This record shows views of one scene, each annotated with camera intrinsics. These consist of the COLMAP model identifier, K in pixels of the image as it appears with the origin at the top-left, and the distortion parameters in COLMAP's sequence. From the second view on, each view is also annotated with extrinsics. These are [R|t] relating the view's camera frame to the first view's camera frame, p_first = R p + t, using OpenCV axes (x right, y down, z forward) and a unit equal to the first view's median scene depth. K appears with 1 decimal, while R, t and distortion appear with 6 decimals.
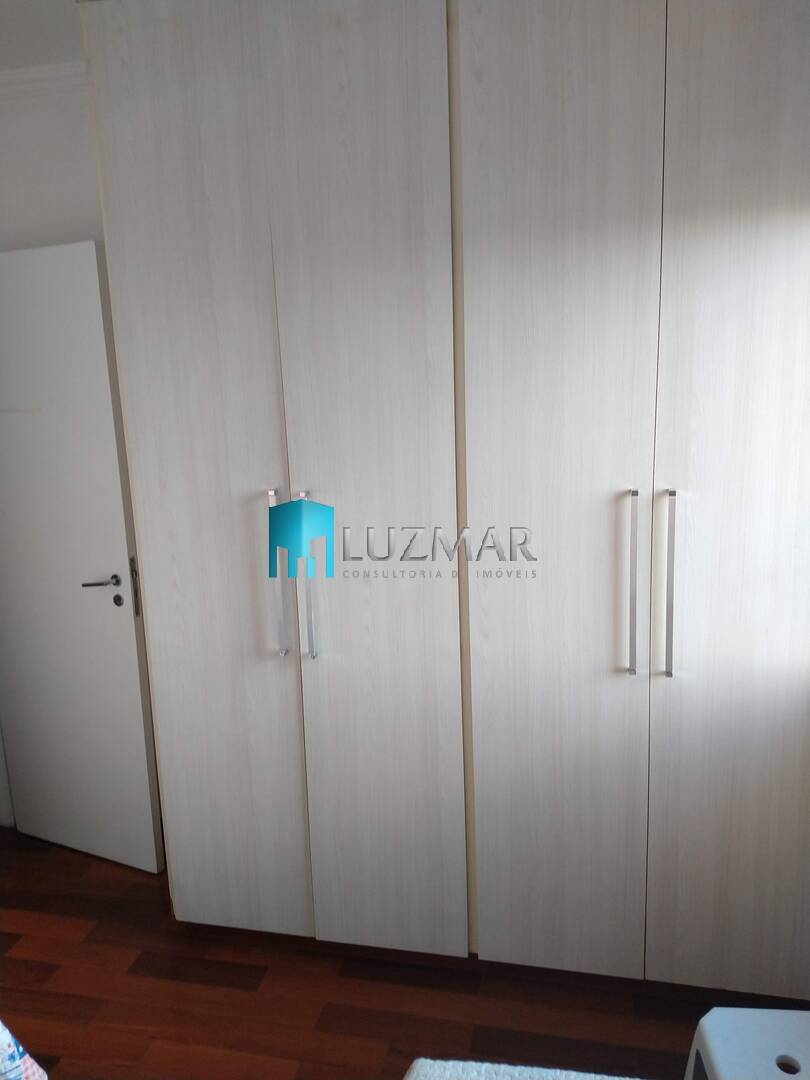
lens RADIAL K [[821.3, 0, 378.1], [0, 821.3, 537.0], [0, 0, 1]] dist [0.008808, -0.035212]
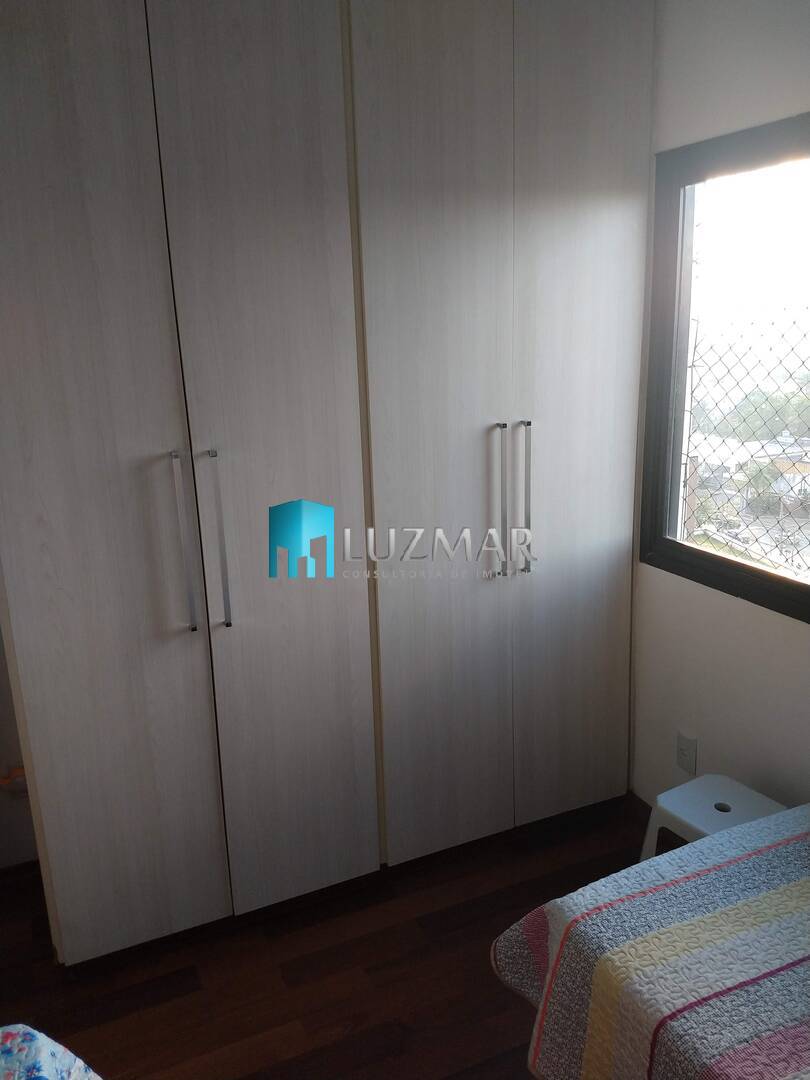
lens RADIAL K [[821.3, 0, 378.1], [0, 821.3, 537.0], [0, 0, 1]] dist [0.008808, -0.035212]
pose [[0.805649, -0.144514, 0.574496, -0.467577], [0.124055, 0.989443, 0.074923, -0.004738], [-0.579259, 0.010908, 0.815071, 0.114837]]
